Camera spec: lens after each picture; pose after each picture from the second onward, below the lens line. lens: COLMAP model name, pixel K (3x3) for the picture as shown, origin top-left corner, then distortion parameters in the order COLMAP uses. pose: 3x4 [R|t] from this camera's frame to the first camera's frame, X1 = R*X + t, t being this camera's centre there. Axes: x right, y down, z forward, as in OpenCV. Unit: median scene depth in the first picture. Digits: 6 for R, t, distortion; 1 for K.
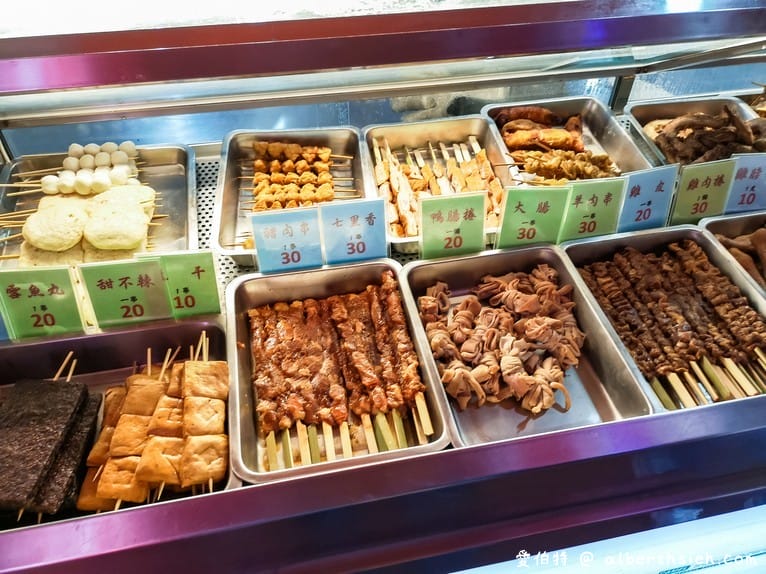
lens RADIAL K [[588.7, 0, 383.0], [0, 588.7, 287.0], [0, 0, 1]] dist [0.078515, -0.092388]
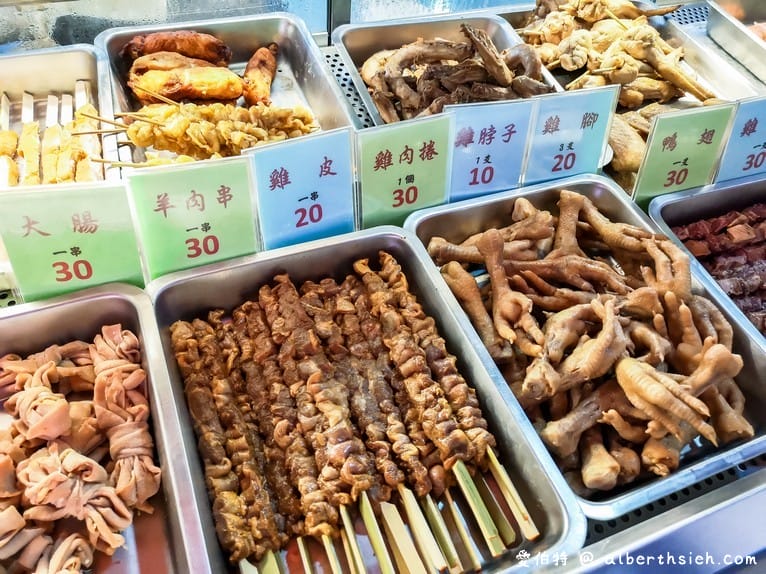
lens RADIAL K [[588.7, 0, 383.0], [0, 588.7, 287.0], [0, 0, 1]] dist [0.078515, -0.092388]
pose [[0.981892, -0.089160, 0.167147, 0.429537], [0.074076, 0.992773, 0.094413, -0.106690], [-0.174357, -0.080322, 0.981401, 0.432526]]
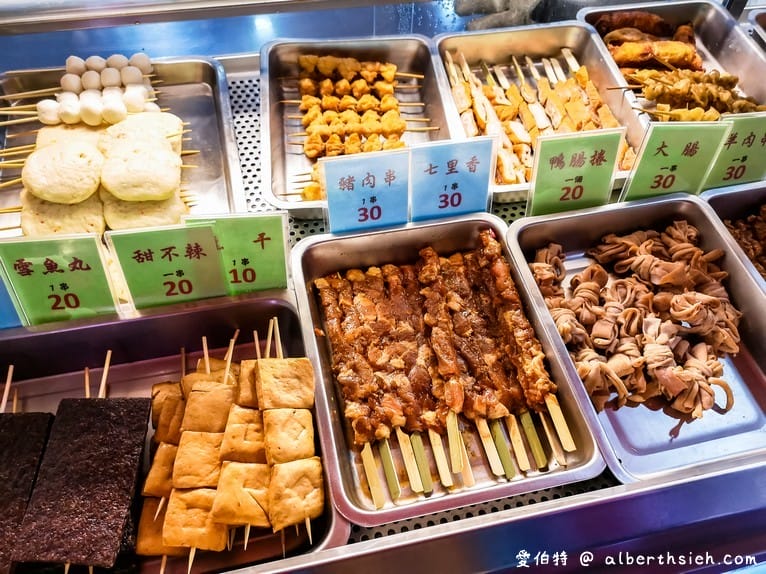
lens RADIAL K [[591.0, 0, 383.0], [0, 591.0, 287.0], [0, 0, 1]] dist [0.061068, -0.082930]
pose [[0.999576, -0.001143, 0.029102, -0.158056], [-0.003159, 0.989081, 0.147337, -0.068176], [-0.028953, -0.147367, 0.988658, 0.201817]]
